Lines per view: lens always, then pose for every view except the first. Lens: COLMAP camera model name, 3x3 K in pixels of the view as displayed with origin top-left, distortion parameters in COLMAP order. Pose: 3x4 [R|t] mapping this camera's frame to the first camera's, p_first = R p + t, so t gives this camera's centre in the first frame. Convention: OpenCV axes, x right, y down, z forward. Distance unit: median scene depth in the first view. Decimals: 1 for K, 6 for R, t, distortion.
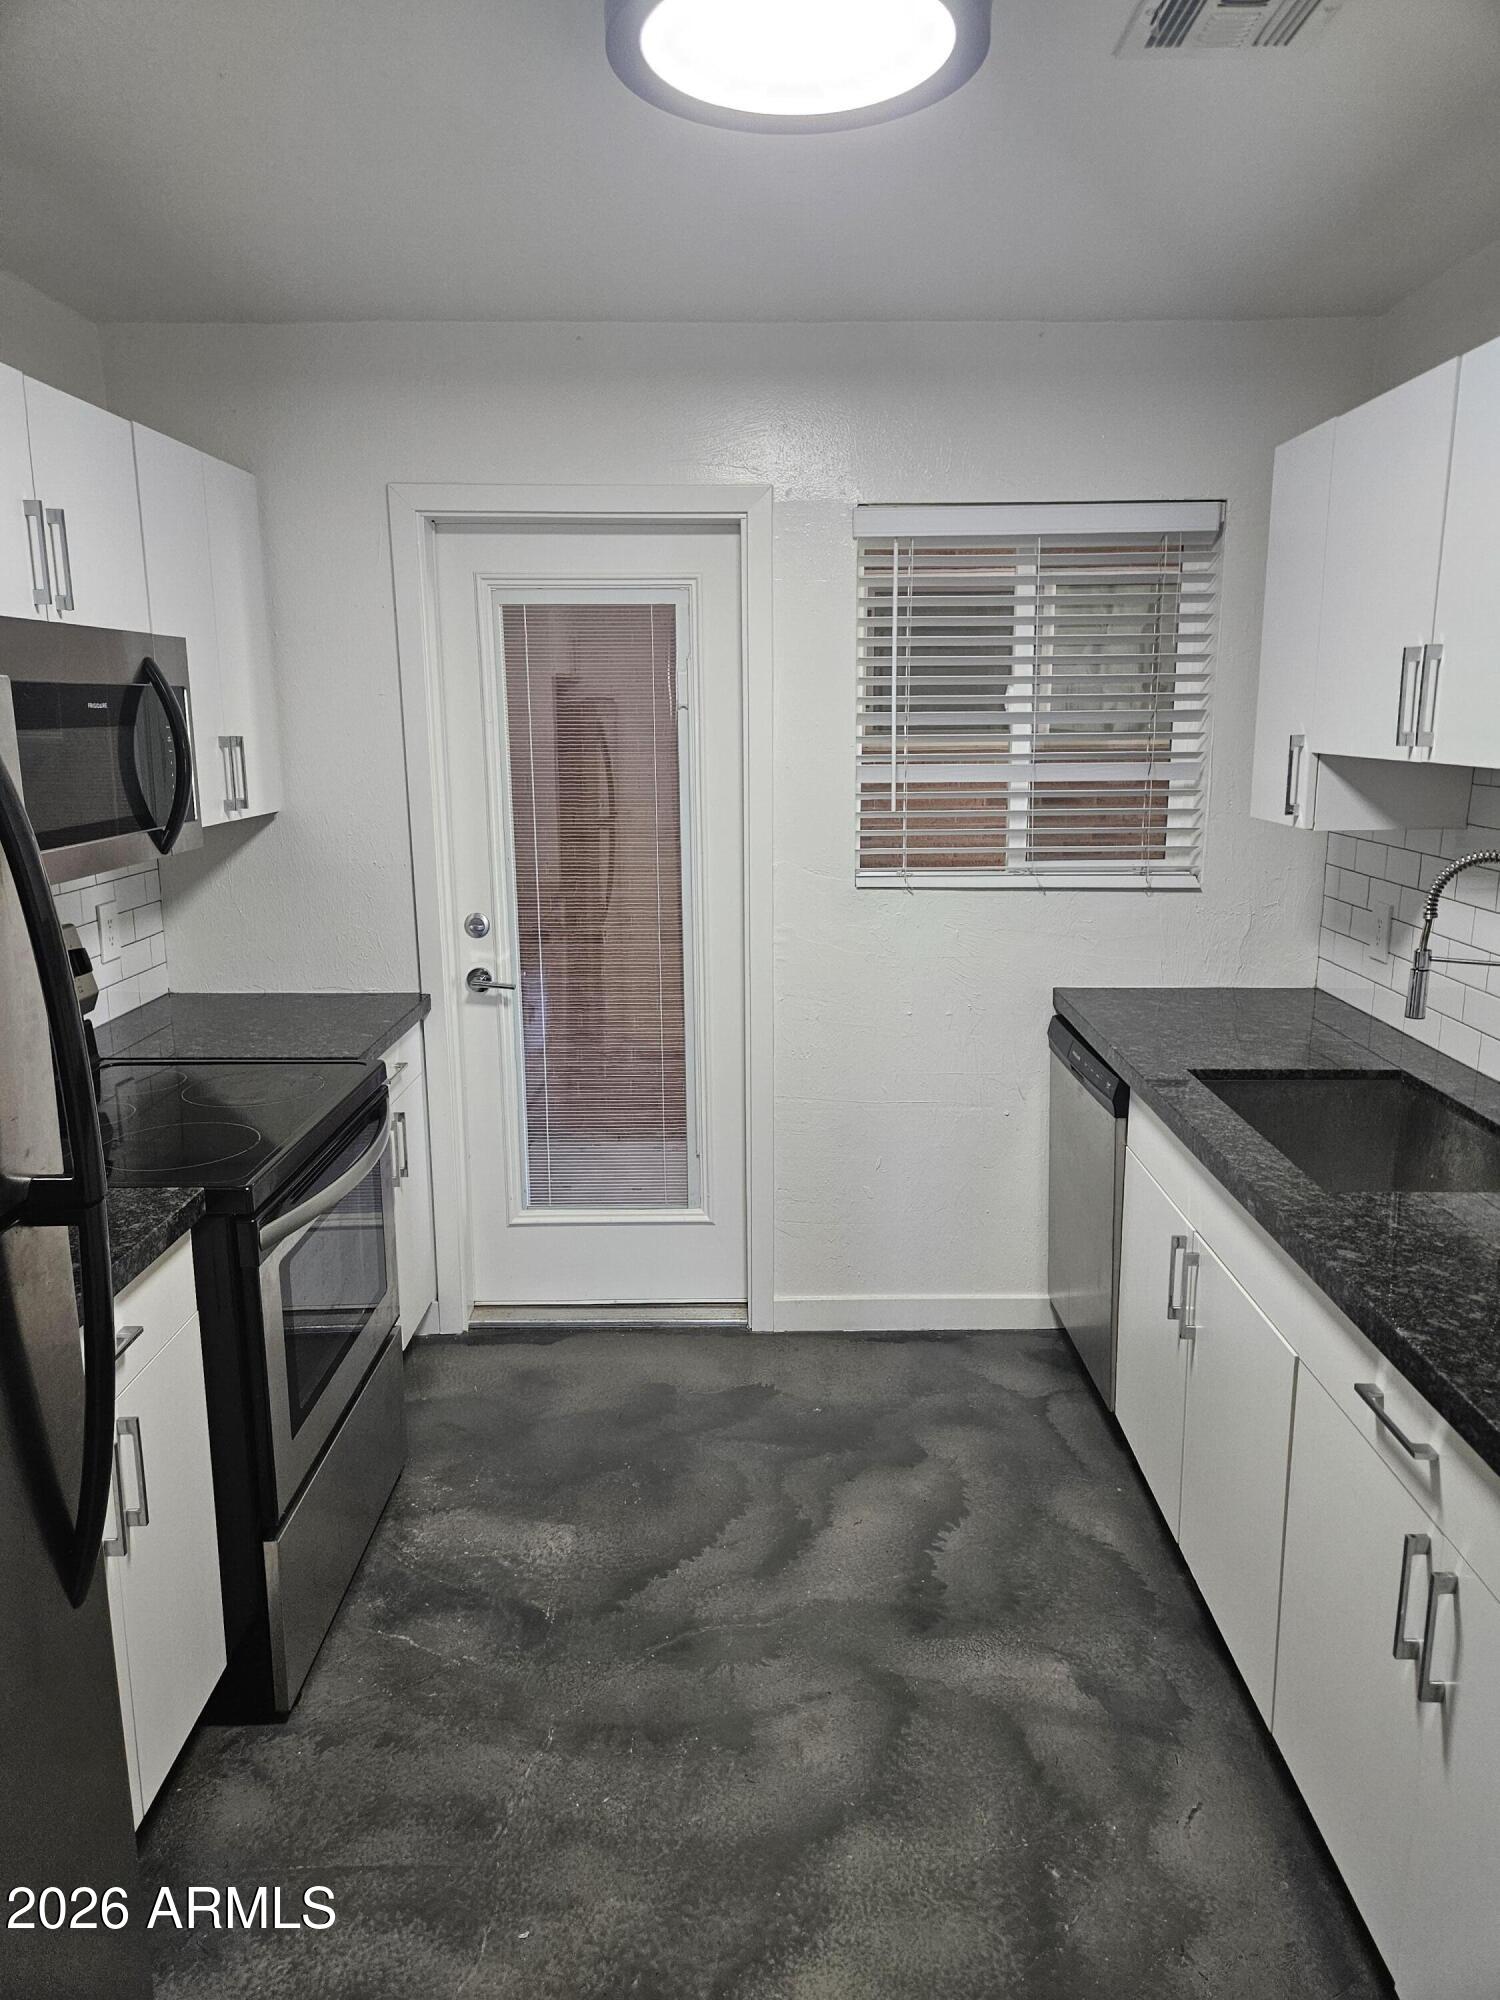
lens RADIAL K [[1341.8, 0, 763.0], [0, 1341.8, 991.4], [0, 0, 1]] dist [0.077922, -0.062260]
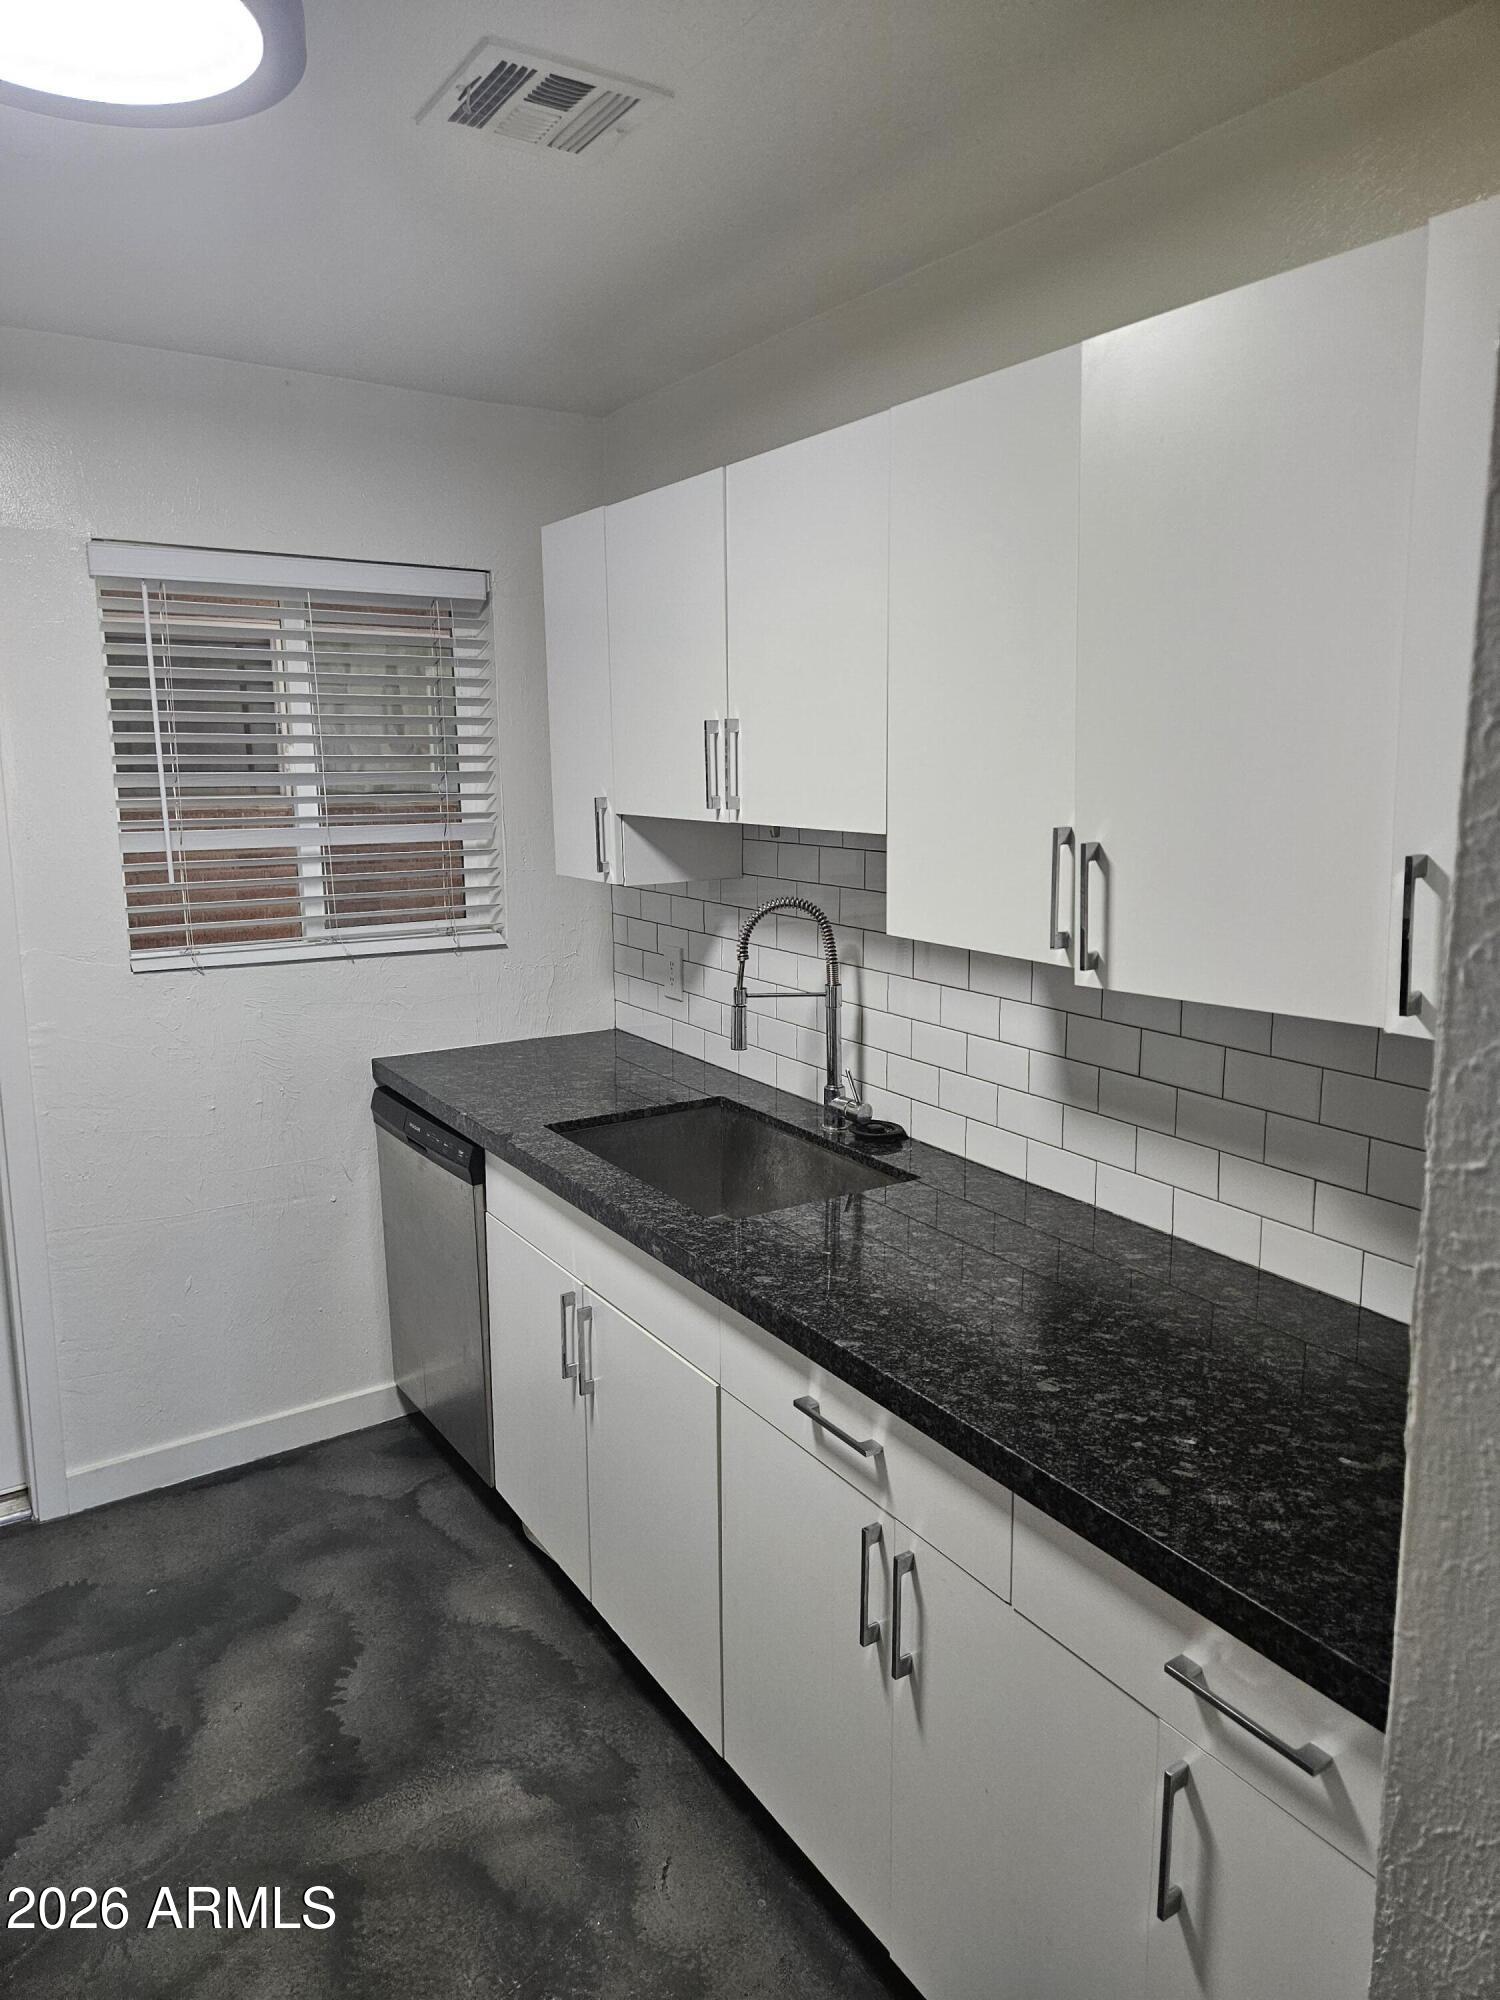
lens RADIAL K [[1341.8, 0, 758.3], [0, 1341.8, 979.5], [0, 0, 1]] dist [0.077922, -0.062260]
pose [[0.838404, -0.090275, 0.537521, -0.072752], [0.114924, 0.993296, -0.012433, -0.017598], [-0.532795, 0.072198, 0.843159, 0.050210]]
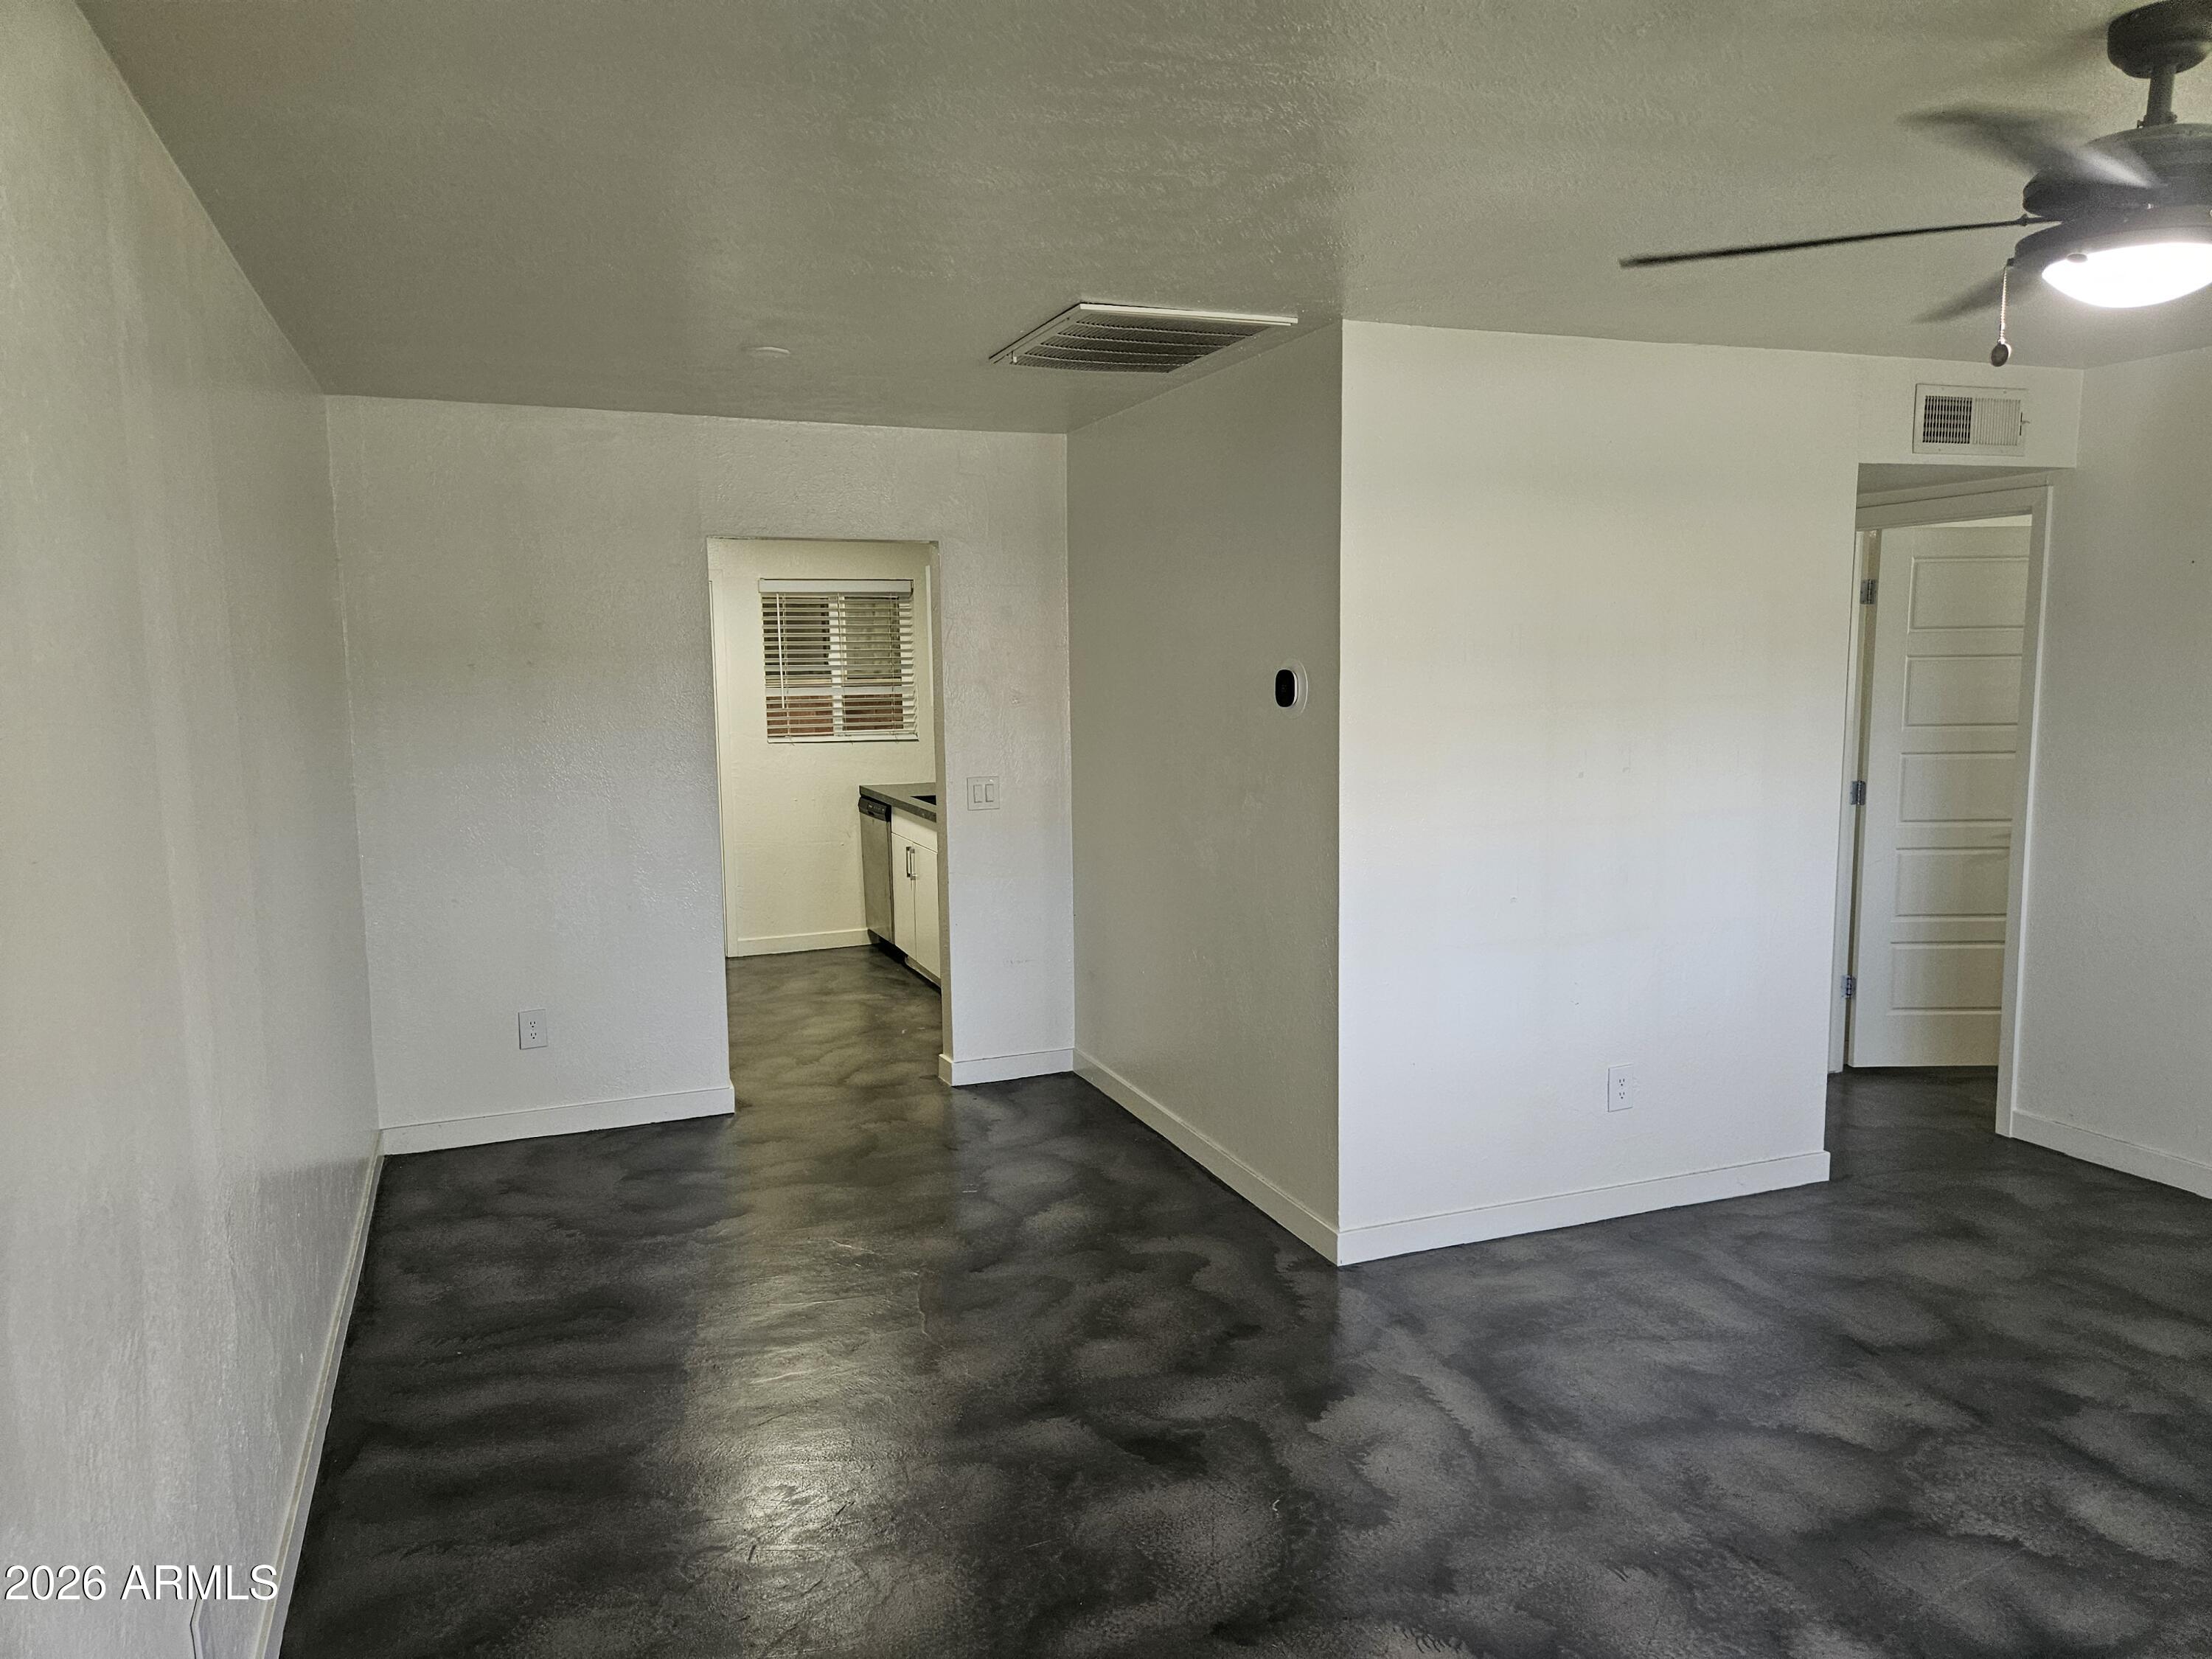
lens RADIAL K [[1484.1, 0, 1105.3], [0, 1484.1, 824.8], [0, 0, 1]] dist [0.077922, -0.062260]
pose [[0.927540, -0.049852, 0.370383, -0.376473], [0.082211, 0.994004, -0.072090, 0.317641], [-0.364568, 0.097316, 0.926077, -1.665733]]
